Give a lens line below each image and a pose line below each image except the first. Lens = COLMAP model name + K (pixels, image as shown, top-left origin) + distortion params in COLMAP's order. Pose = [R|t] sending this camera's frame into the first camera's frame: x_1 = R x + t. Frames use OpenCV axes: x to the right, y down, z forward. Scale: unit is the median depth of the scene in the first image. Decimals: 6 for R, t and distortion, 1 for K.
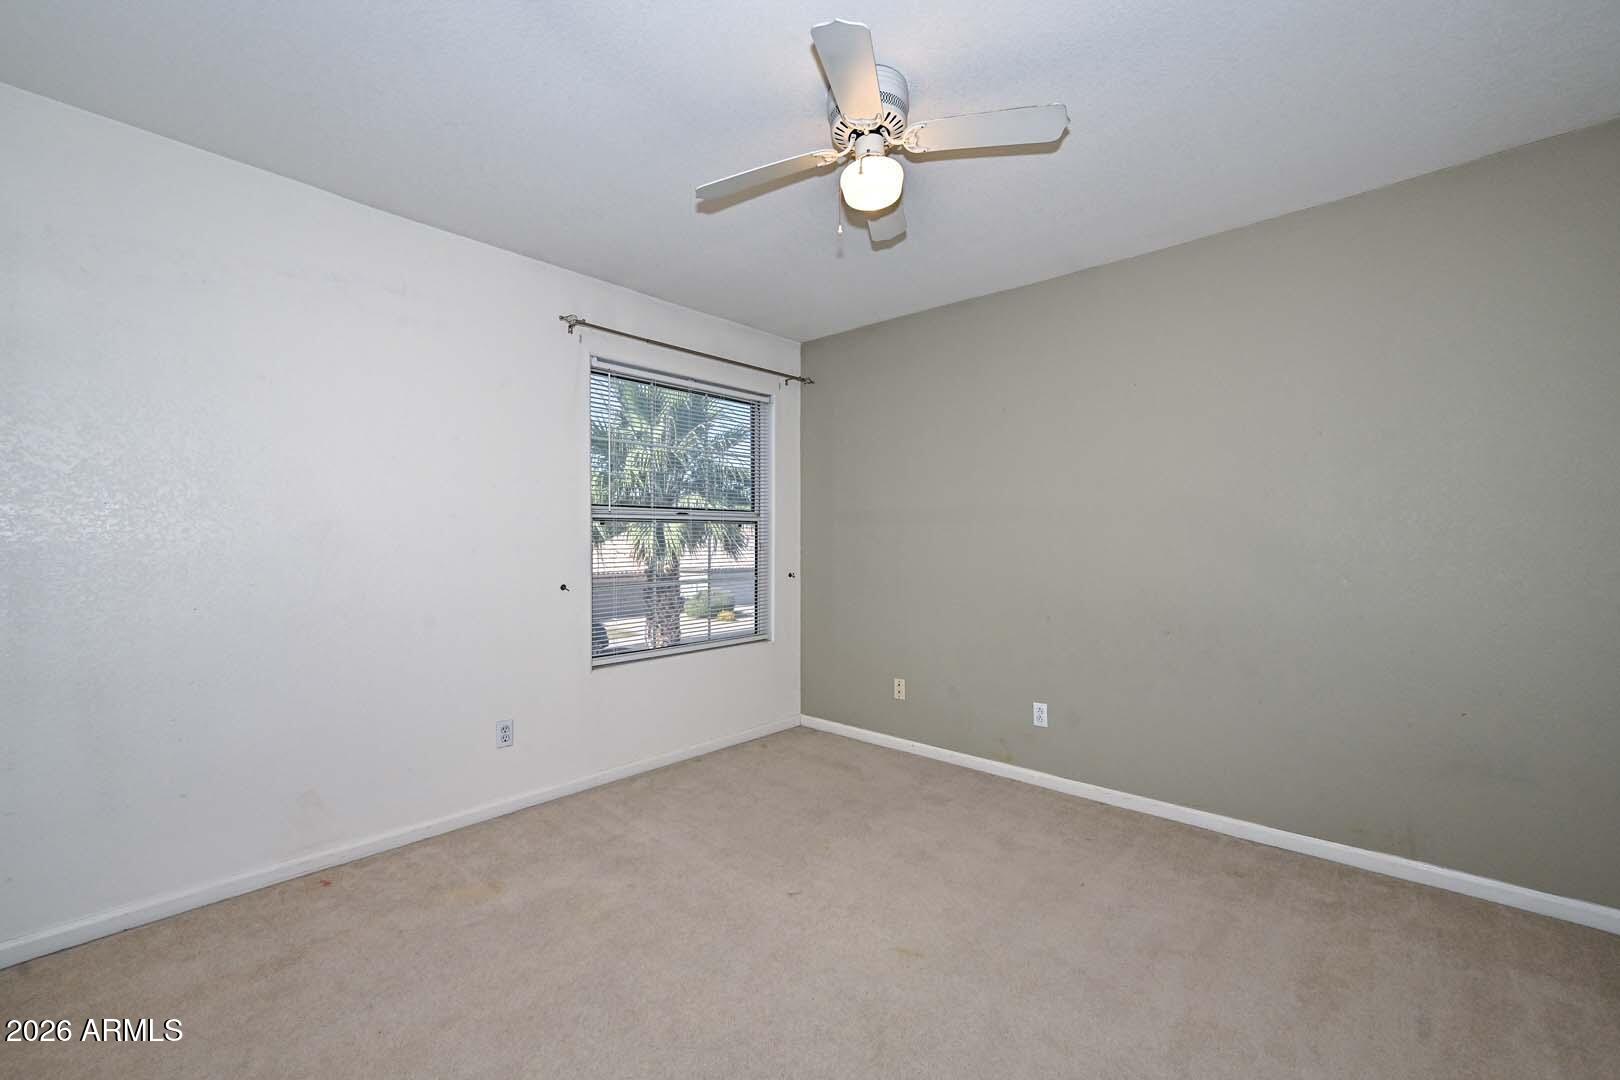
lens RADIAL K [[655.1, 0, 813.6], [0, 655.1, 546.7], [0, 0, 1]] dist [0.017359, 0.000380]
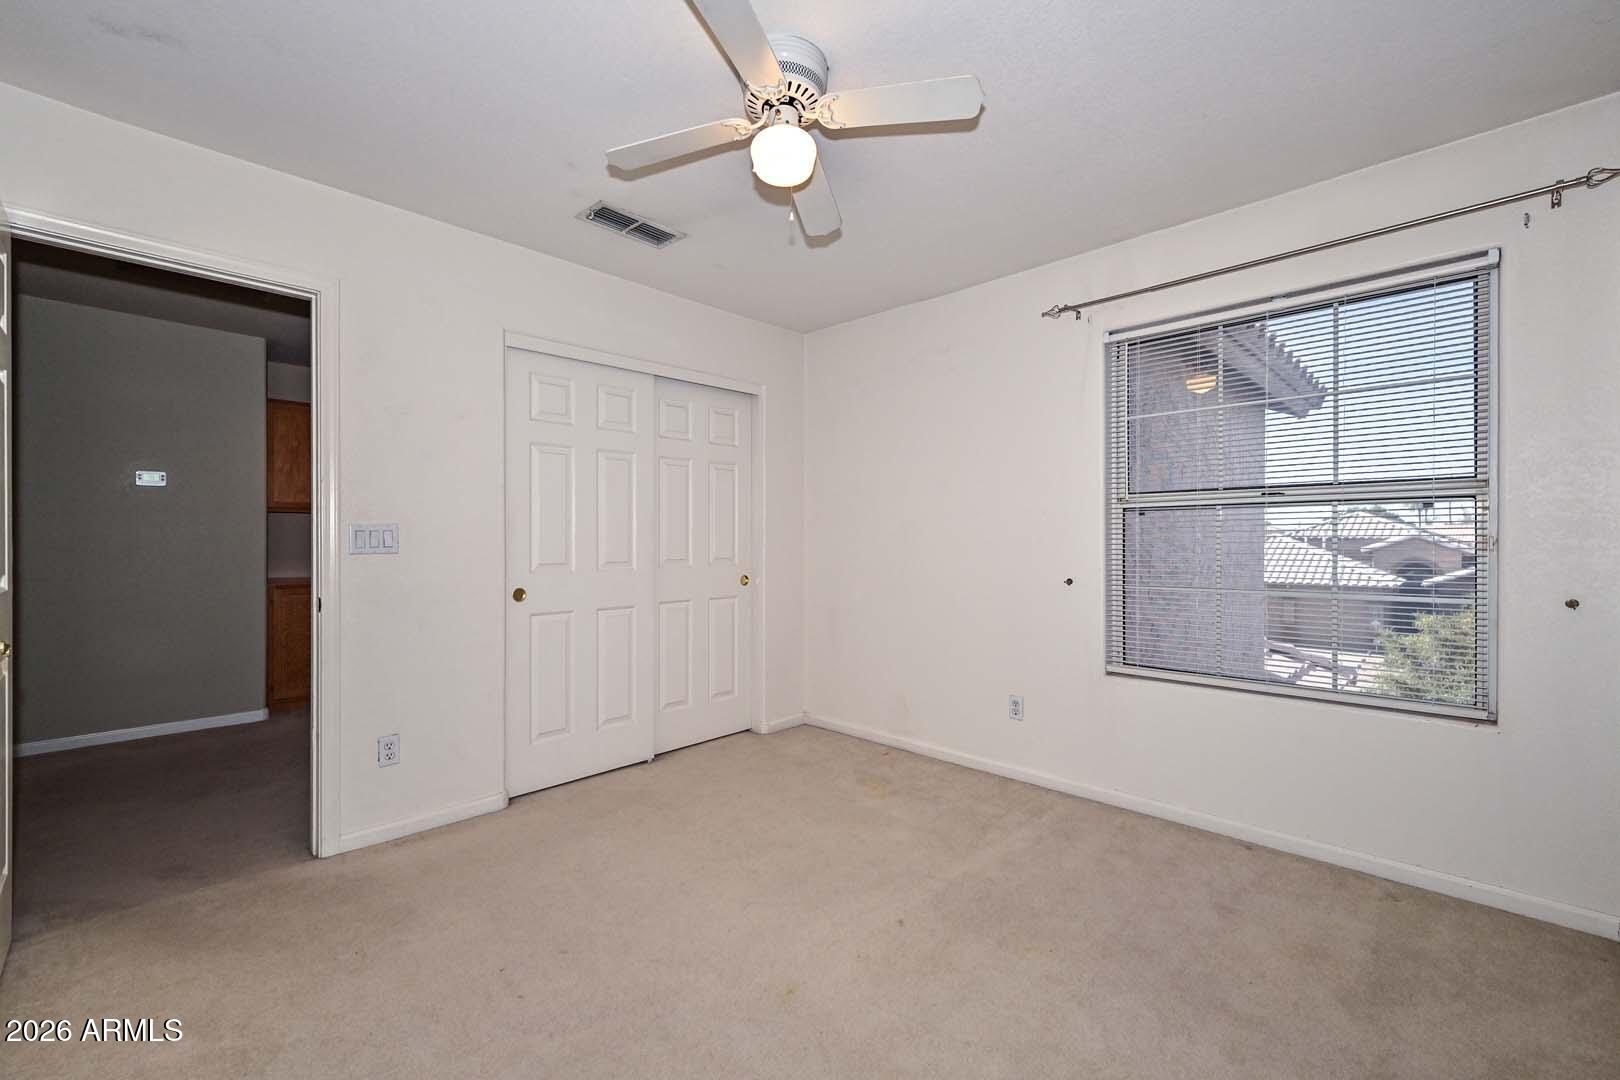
lens RADIAL K [[656.6, 0, 827.0], [0, 656.6, 538.8], [0, 0, 1]] dist [0.015954, 0.000036]
pose [[-0.003405, 0.001464, -0.999993, 0.651070], [-0.001053, 0.999998, 0.001467, -0.004179], [0.999994, 0.001058, -0.003404, 0.682827]]
